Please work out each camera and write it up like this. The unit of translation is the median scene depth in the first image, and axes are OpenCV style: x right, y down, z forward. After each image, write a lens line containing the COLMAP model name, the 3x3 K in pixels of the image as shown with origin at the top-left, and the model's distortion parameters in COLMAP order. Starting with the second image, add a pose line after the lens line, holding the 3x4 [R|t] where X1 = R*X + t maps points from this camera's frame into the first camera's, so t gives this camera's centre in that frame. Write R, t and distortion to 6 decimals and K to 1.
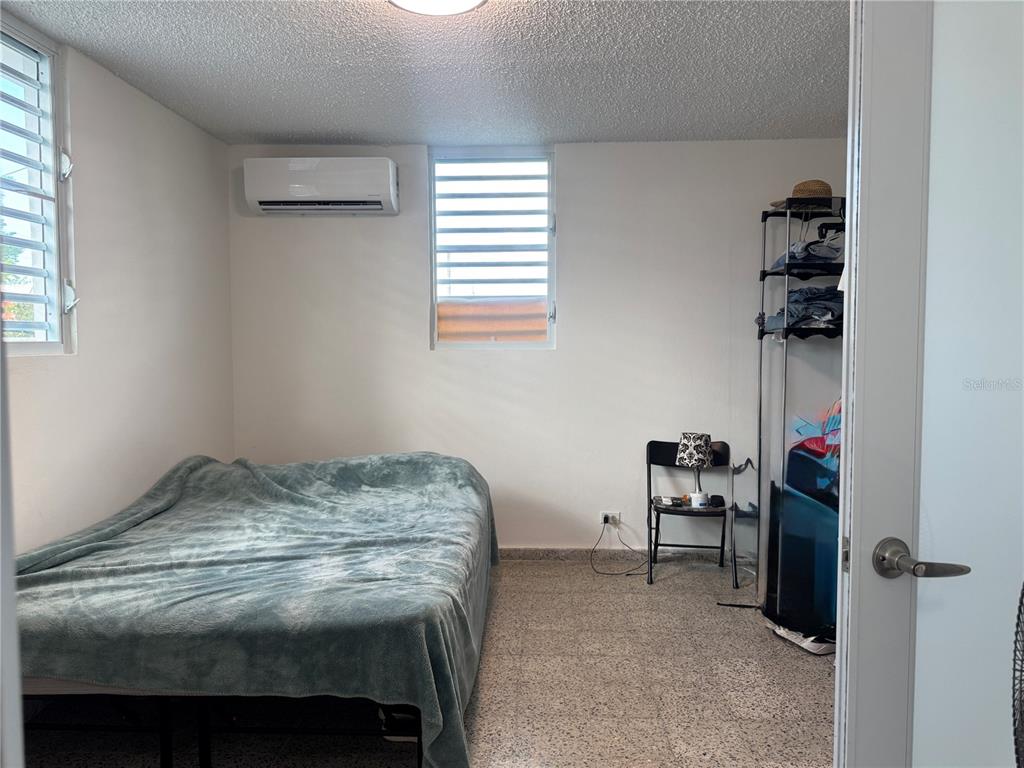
lens RADIAL K [[757.6, 0, 512.0], [0, 757.6, 384.0], [0, 0, 1]] dist [0.143010, -0.253570]
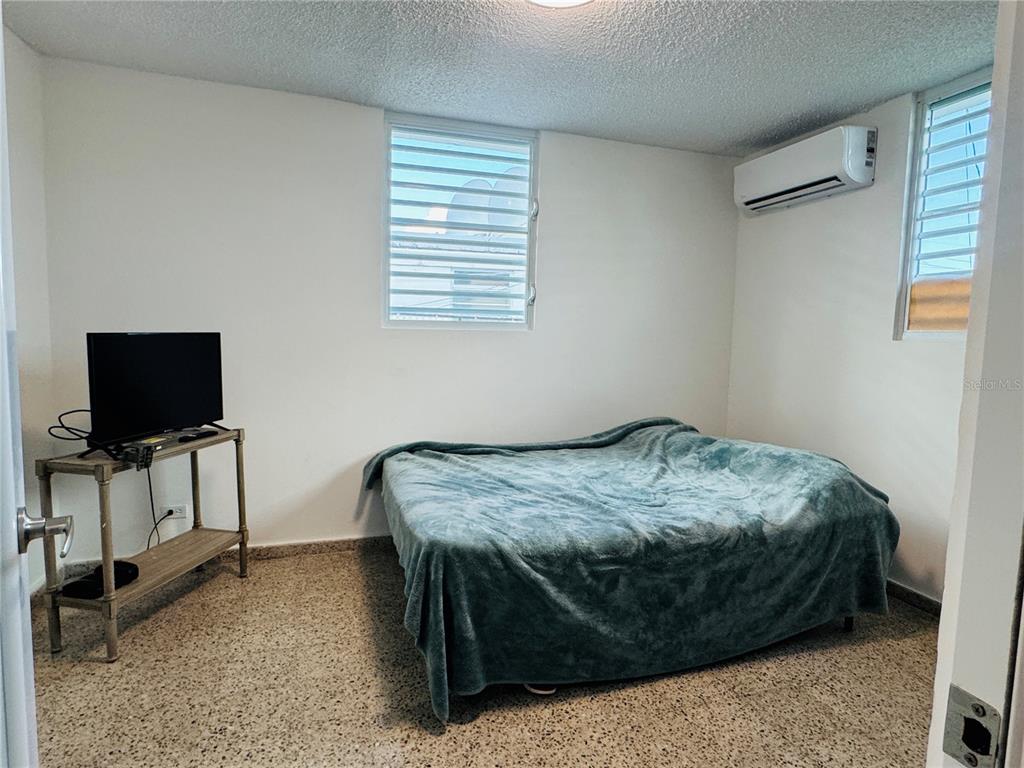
lens RADIAL K [[573.2, 0, 512.0], [0, 573.2, 384.0], [0, 0, 1]] dist [-0.003255, -0.000725]
pose [[0.316859, 0.089040, -0.944284, 0.566198], [-0.082462, 0.994400, 0.066094, -0.006193], [0.944881, 0.056925, 0.322427, 0.642651]]
